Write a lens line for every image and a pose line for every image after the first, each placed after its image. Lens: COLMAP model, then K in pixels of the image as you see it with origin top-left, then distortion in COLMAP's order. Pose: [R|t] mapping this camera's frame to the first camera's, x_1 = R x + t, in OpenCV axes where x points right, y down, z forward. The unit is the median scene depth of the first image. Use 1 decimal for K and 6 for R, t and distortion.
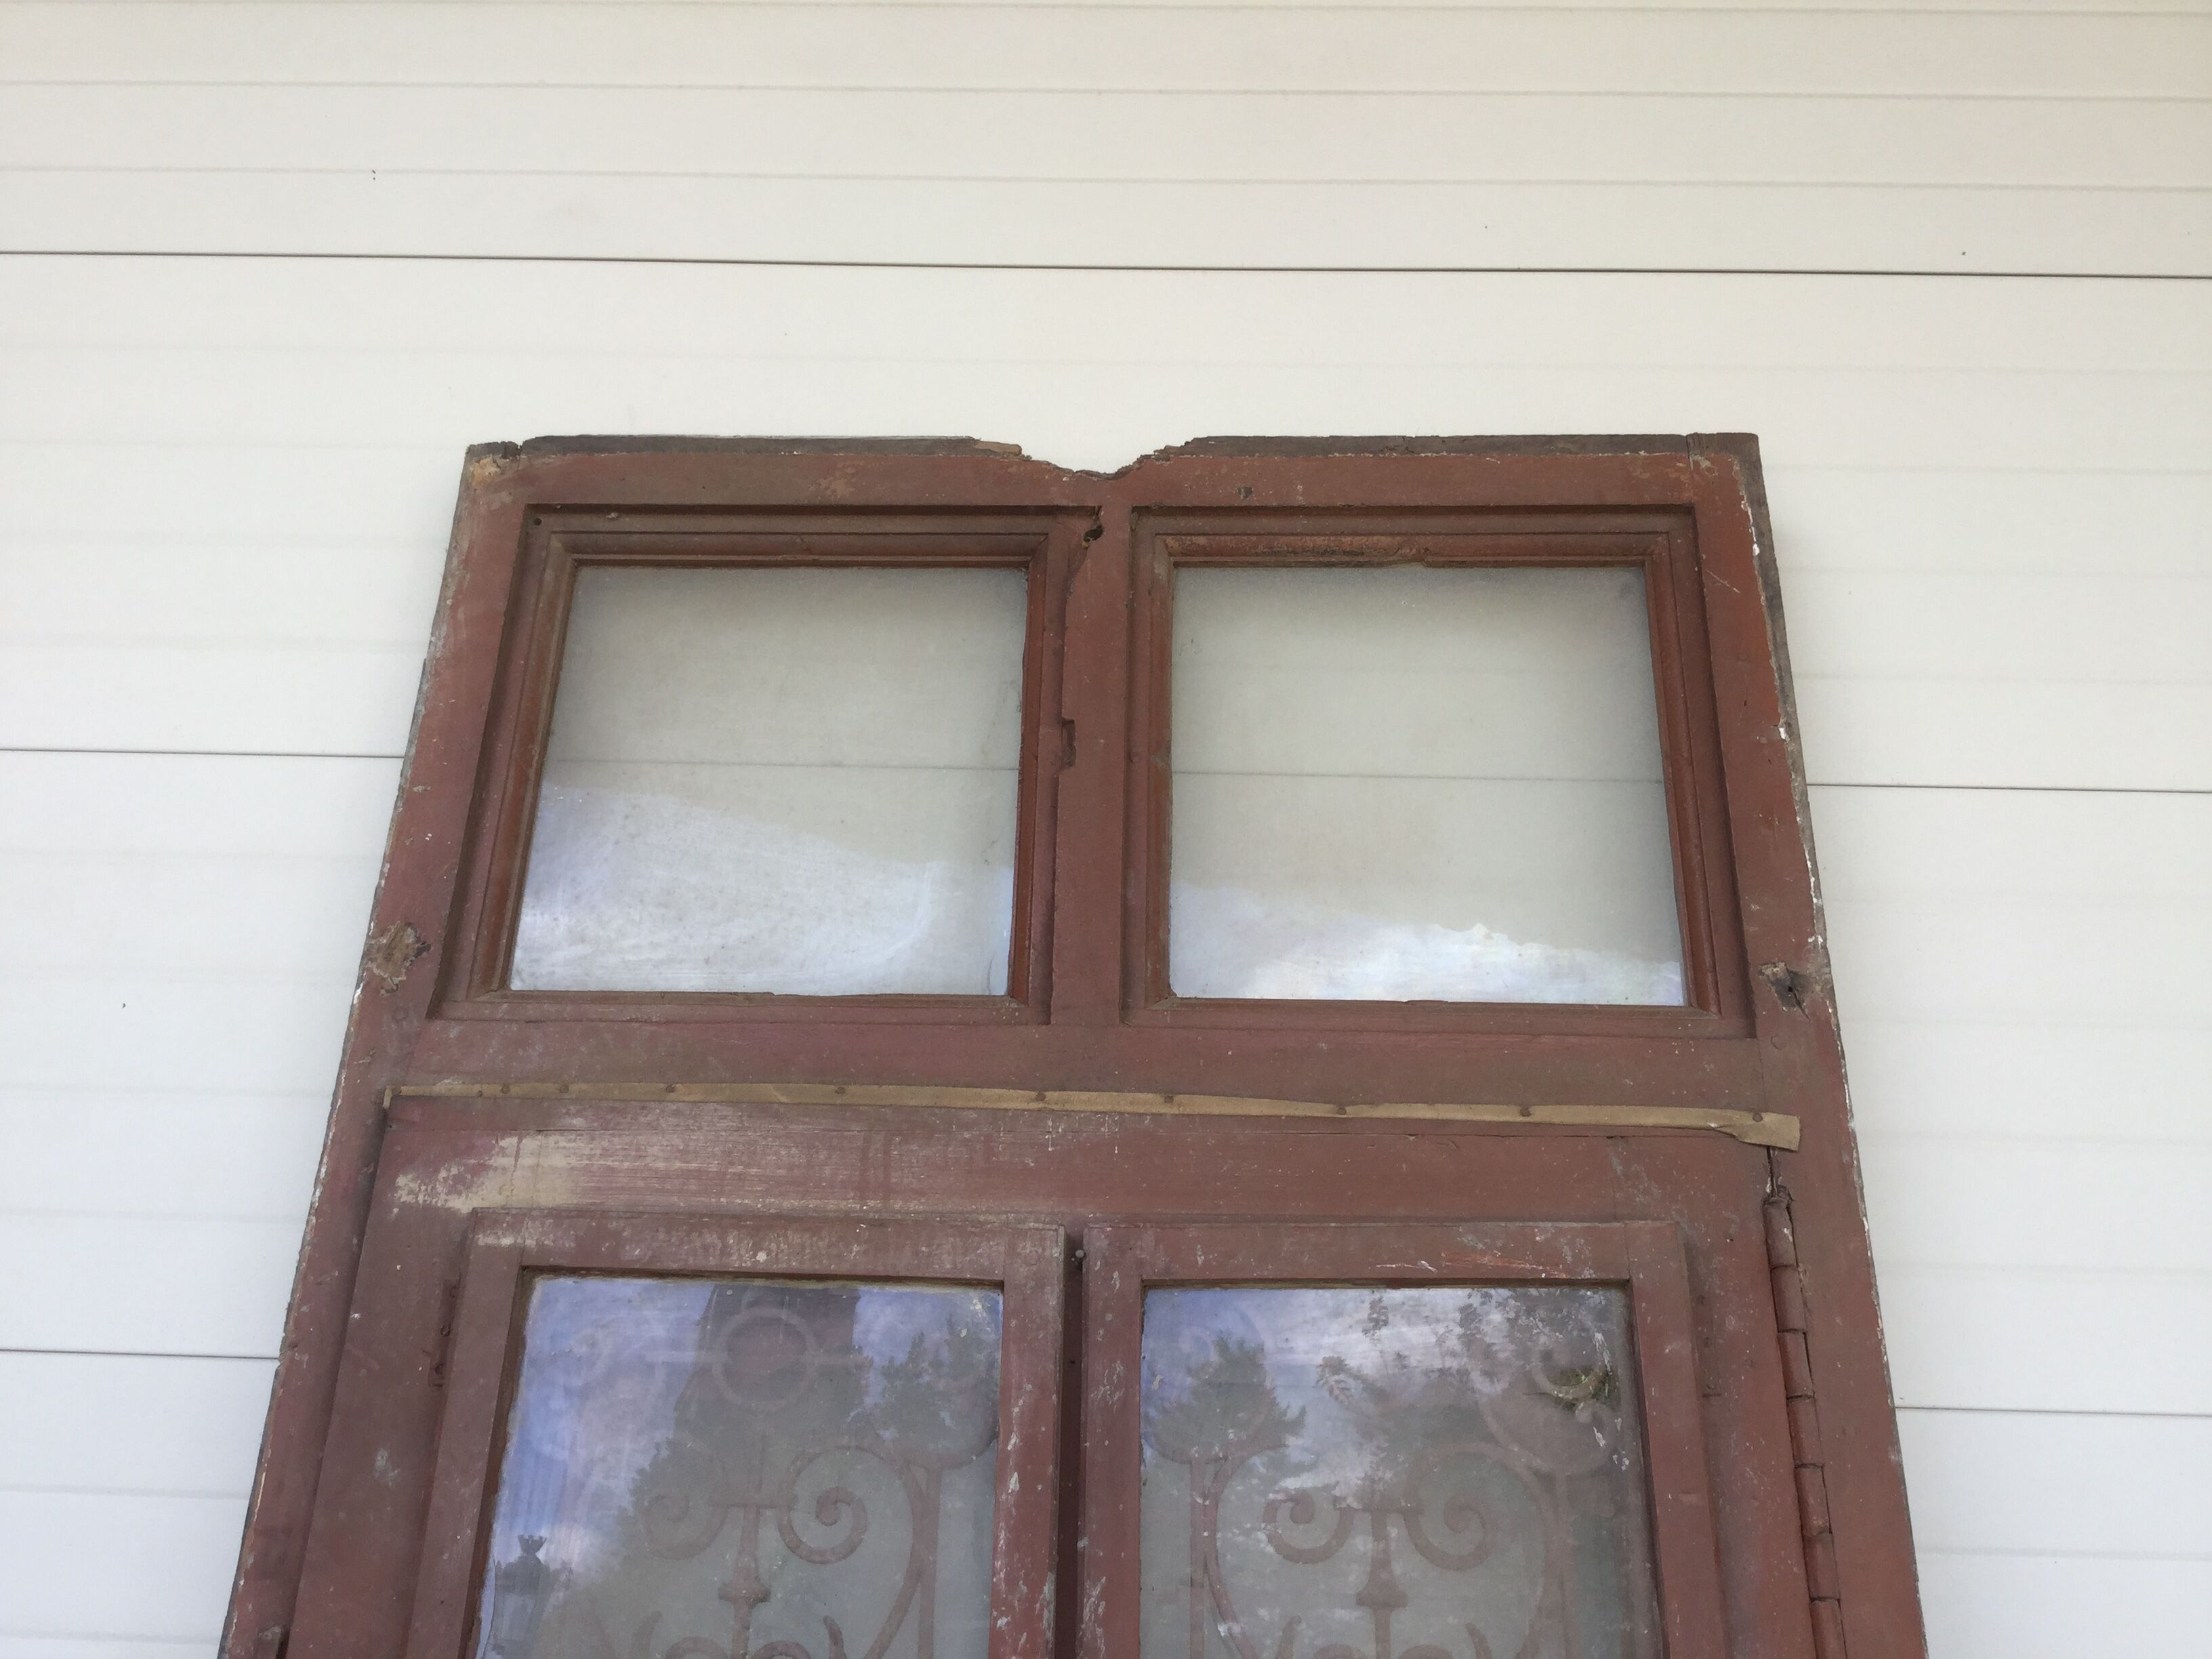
lens RADIAL K [[1952.6, 0, 1106.0], [0, 1952.6, 829.5], [0, 0, 1]] dist [0.141698, -0.311185]
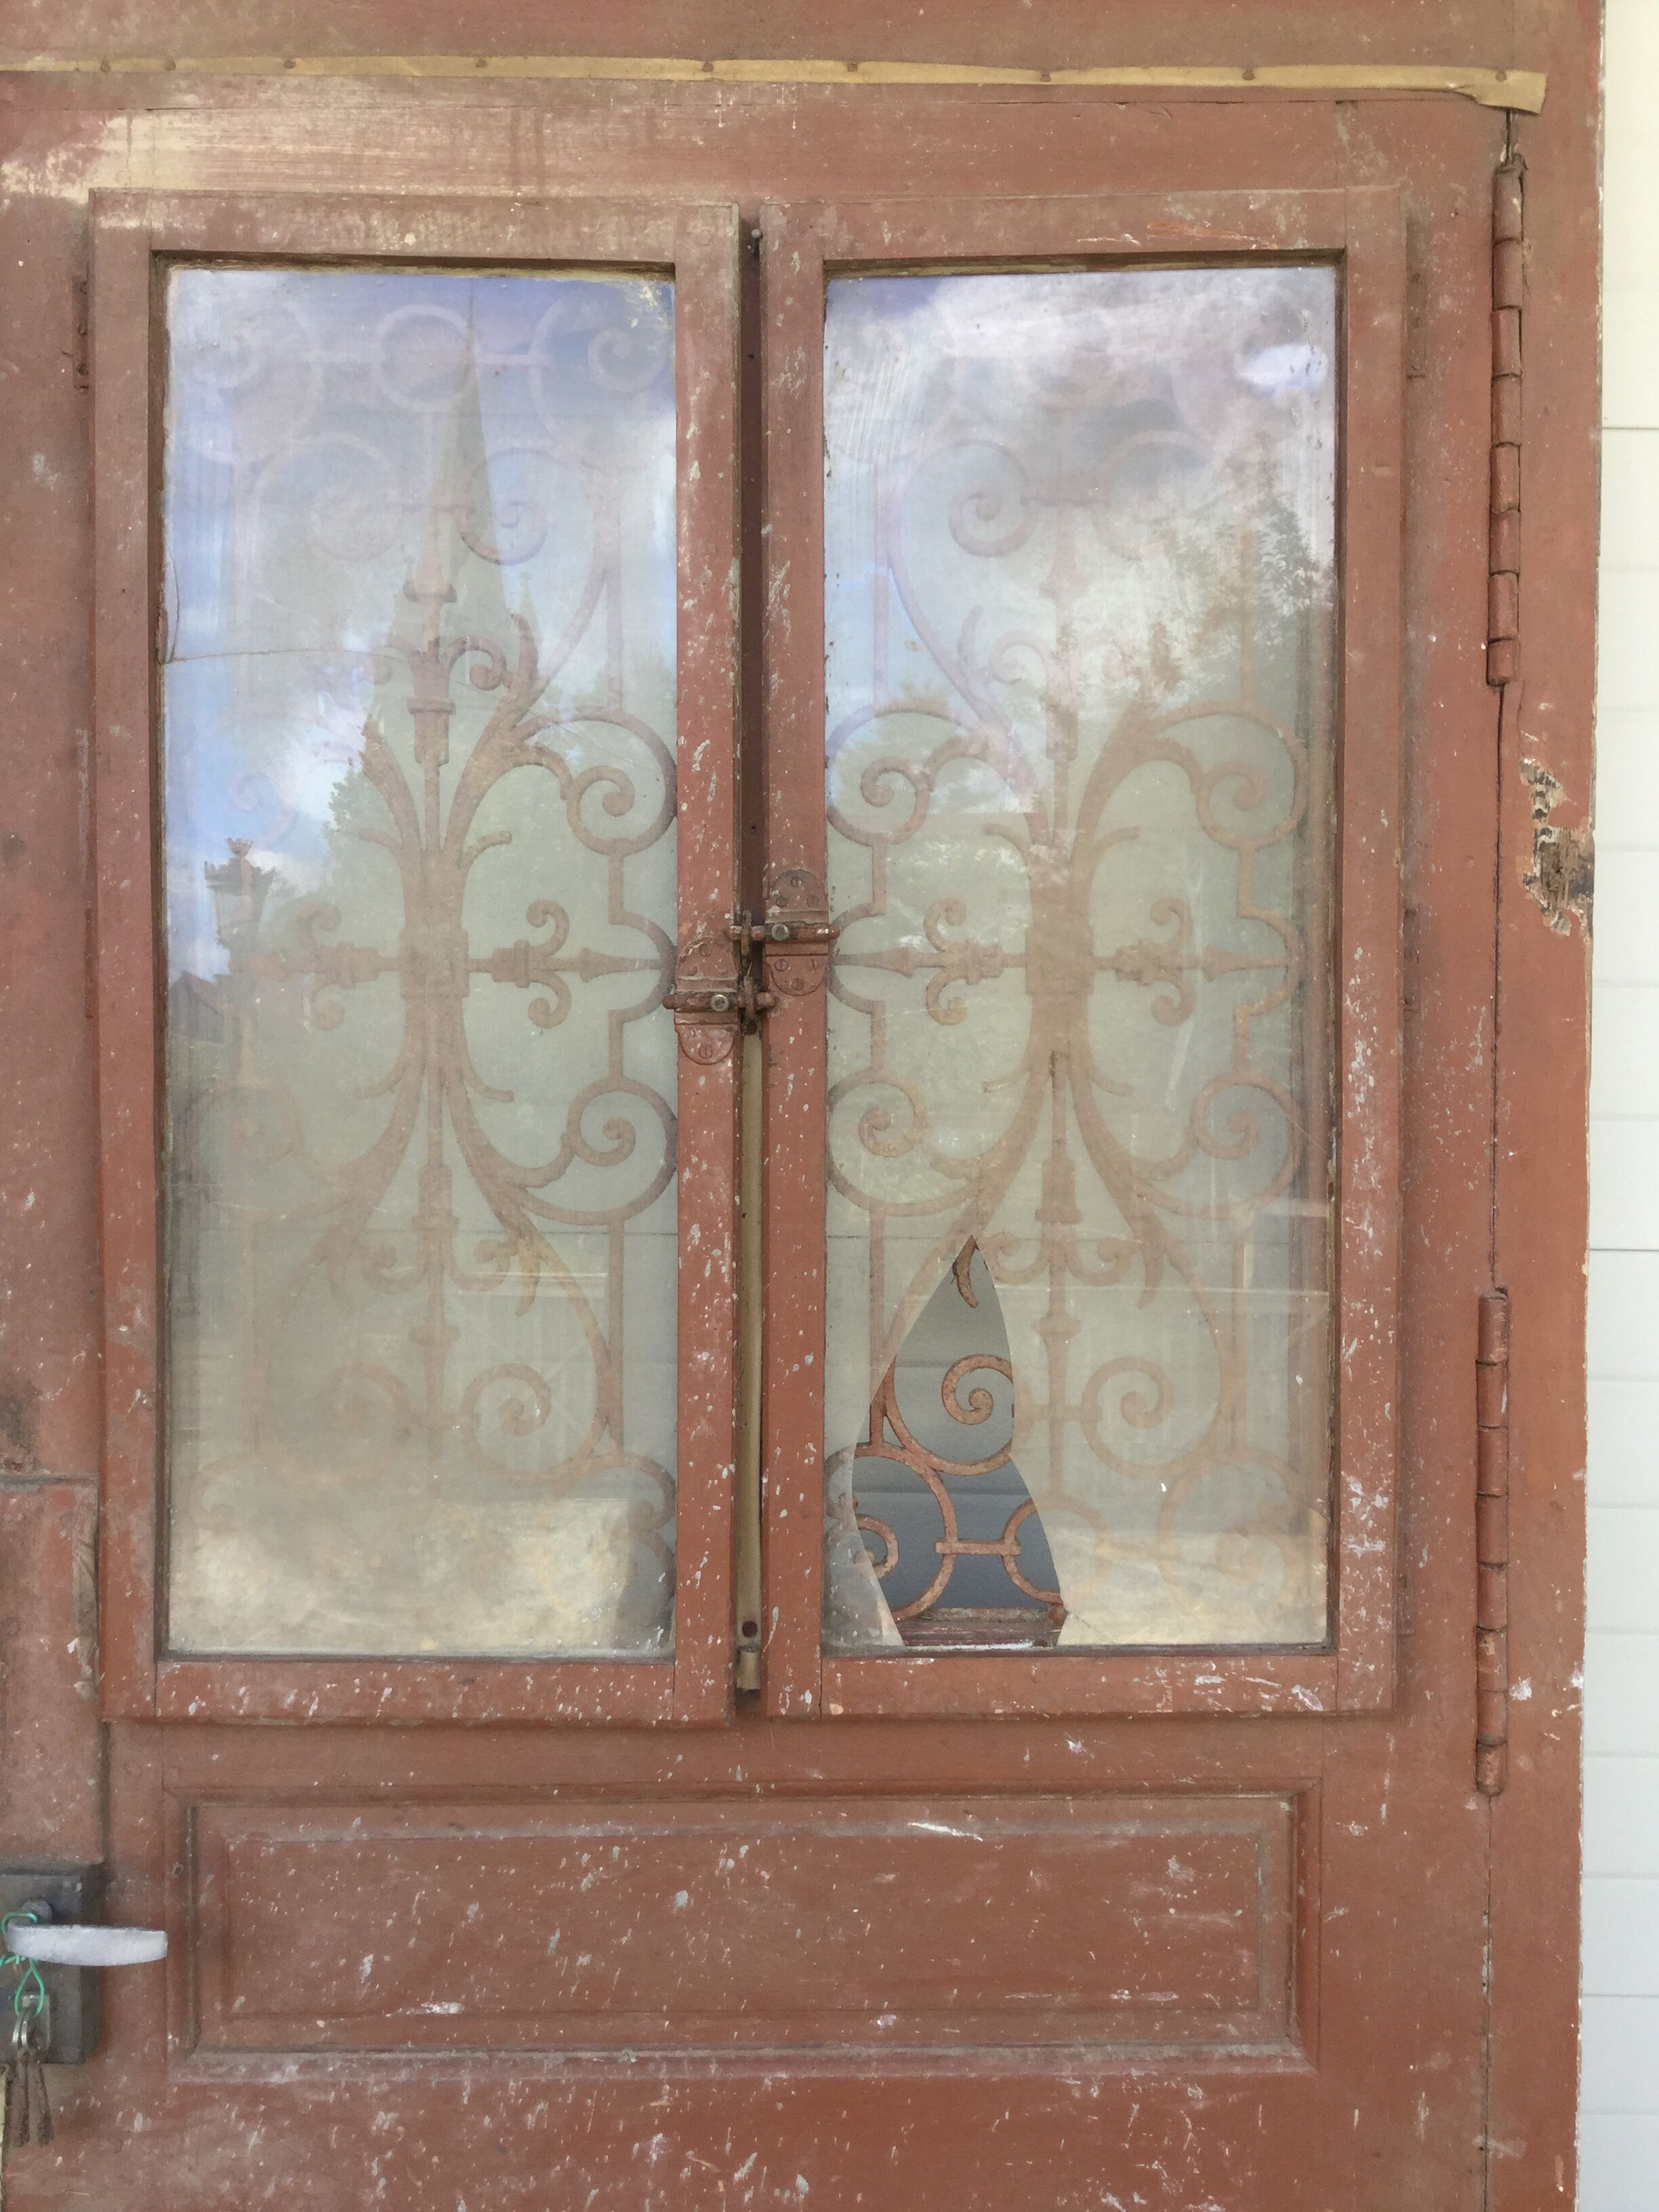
lens RADIAL K [[1983.9, 0, 837.4], [0, 1983.9, 1112.0], [0, 0, 1]] dist [0.061015, -0.106094]
pose [[0.999650, -0.018644, 0.018766, -0.000444], [0.008546, 0.898999, 0.437867, 0.173752], [-0.025034, -0.437553, 0.898844, -0.023174]]
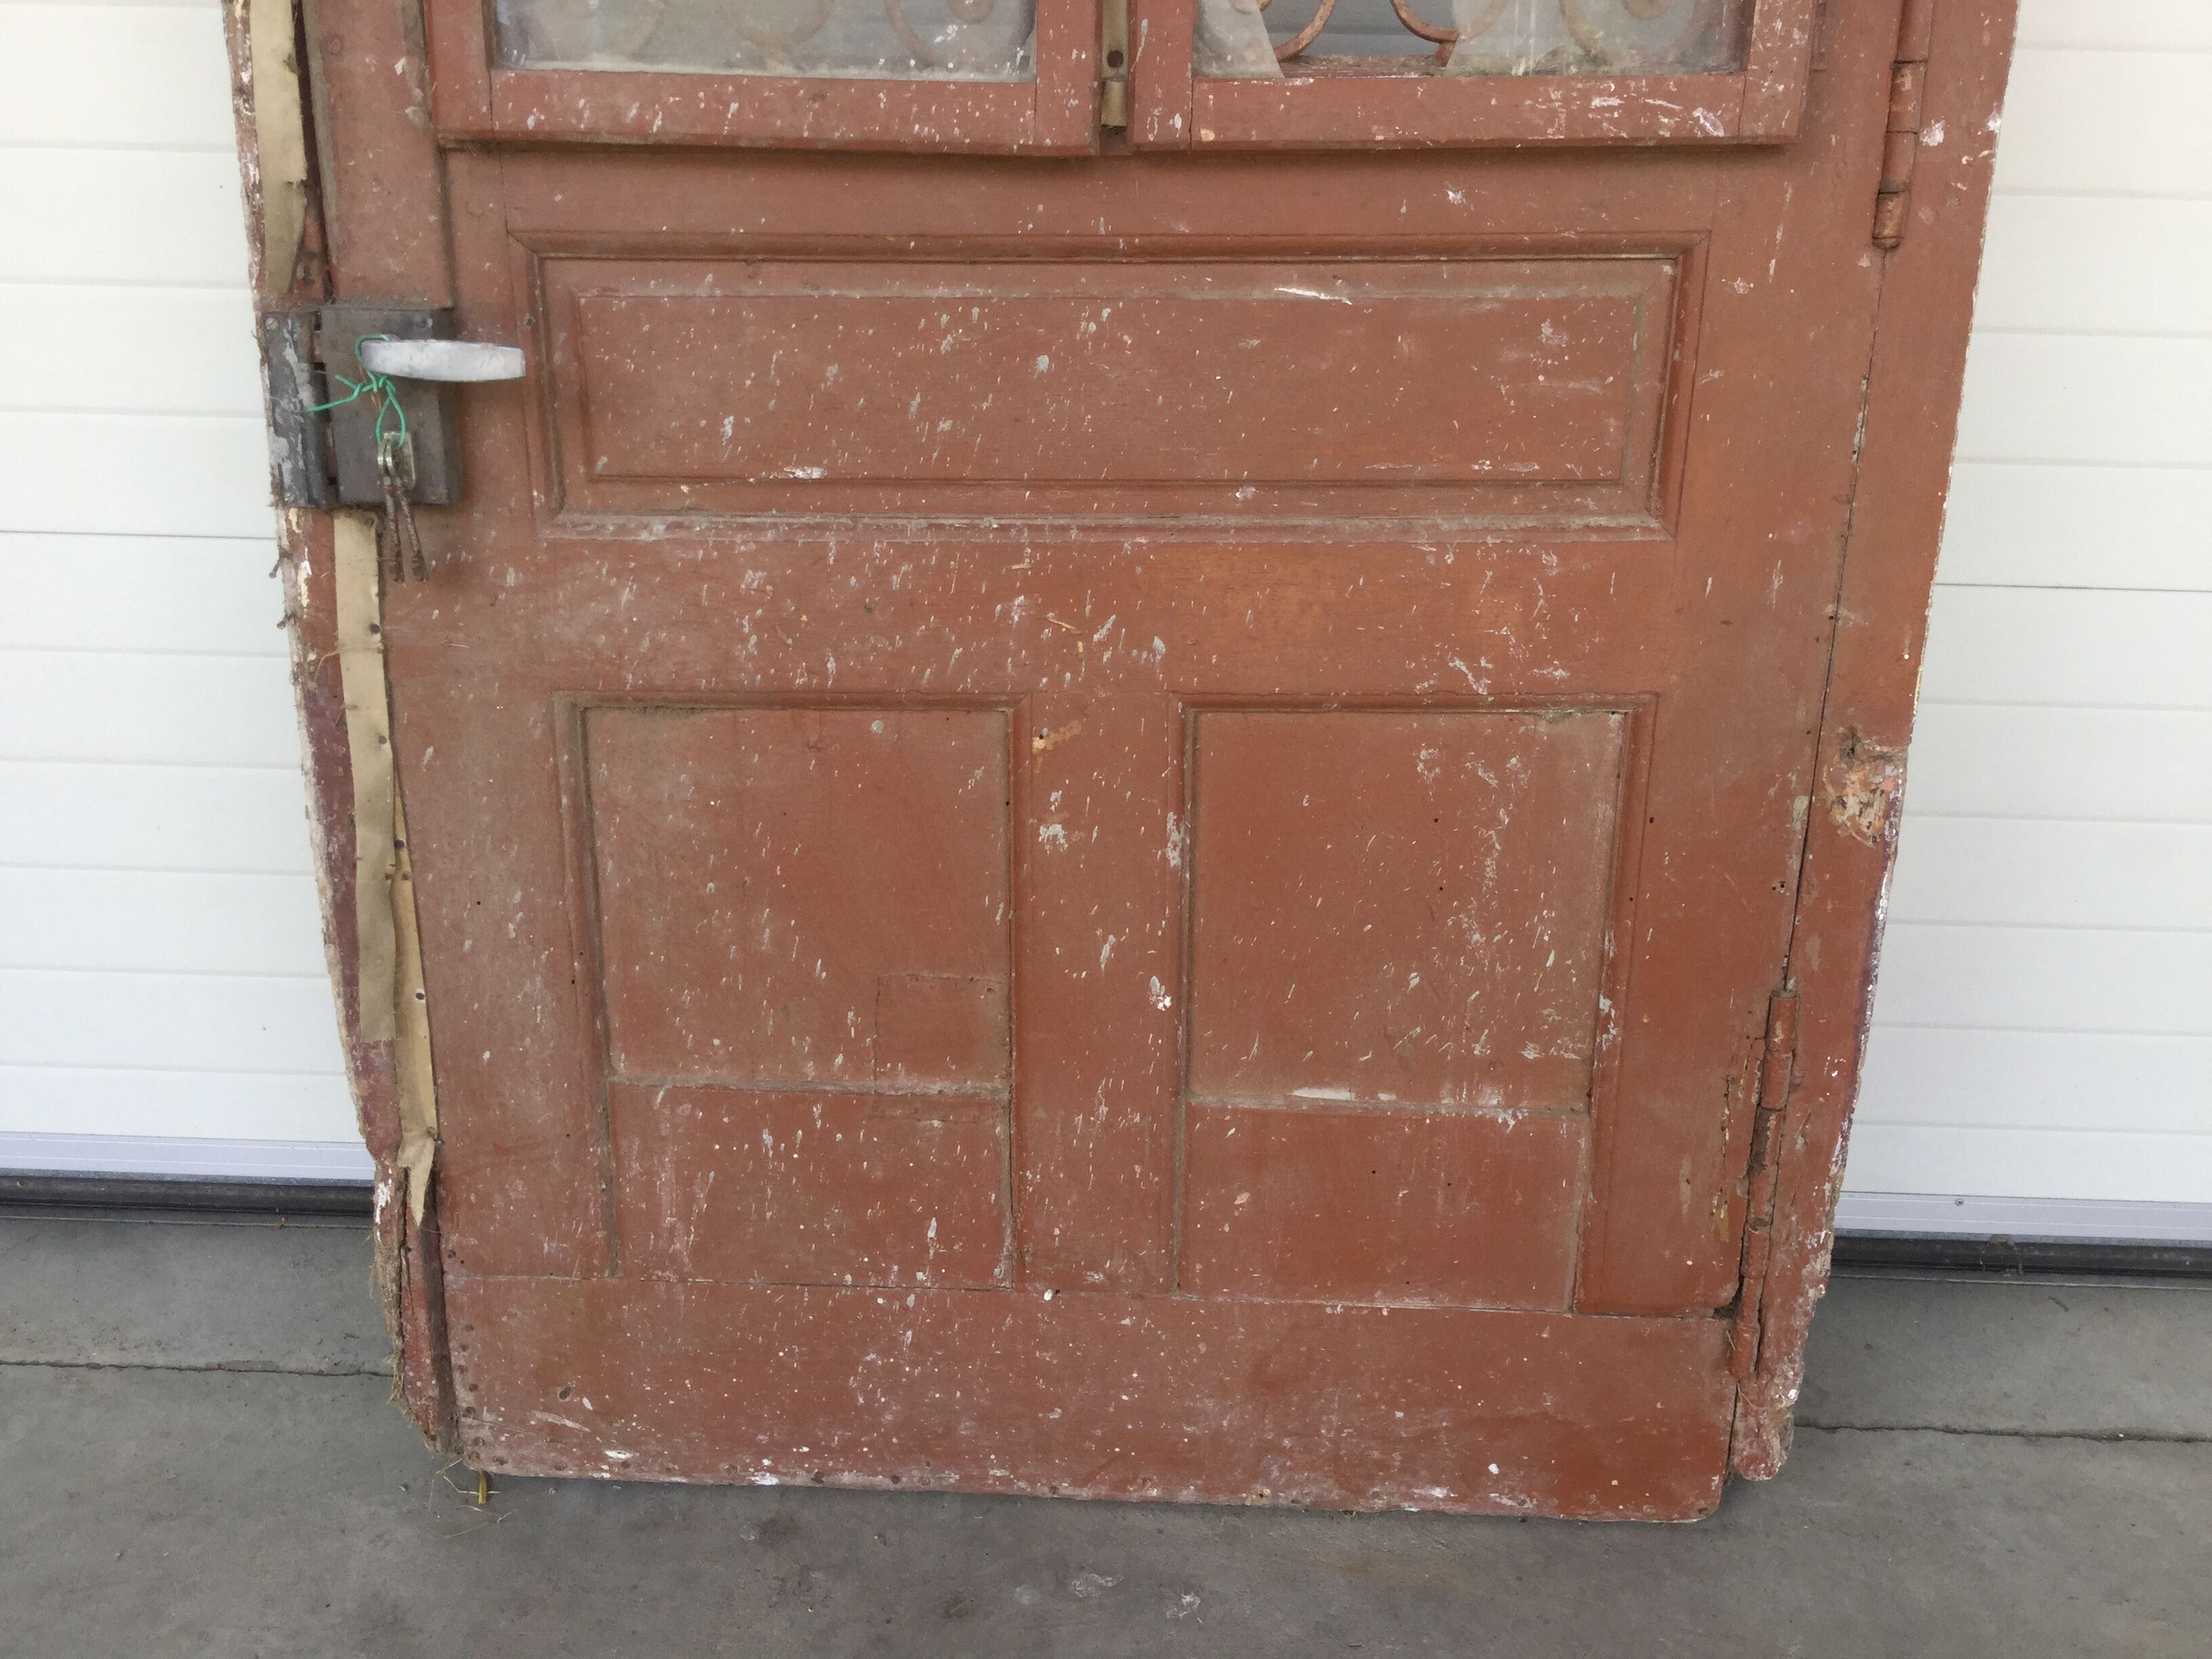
lens RADIAL K [[1925.6, 0, 1098.8], [0, 1925.6, 917.4], [0, 0, 1]] dist [0.115232, -0.199799]
pose [[0.999971, -0.007435, -0.001369, -0.039213], [0.006373, 0.731719, 0.681576, 0.505977], [-0.004066, -0.681565, 0.731746, -0.180725]]
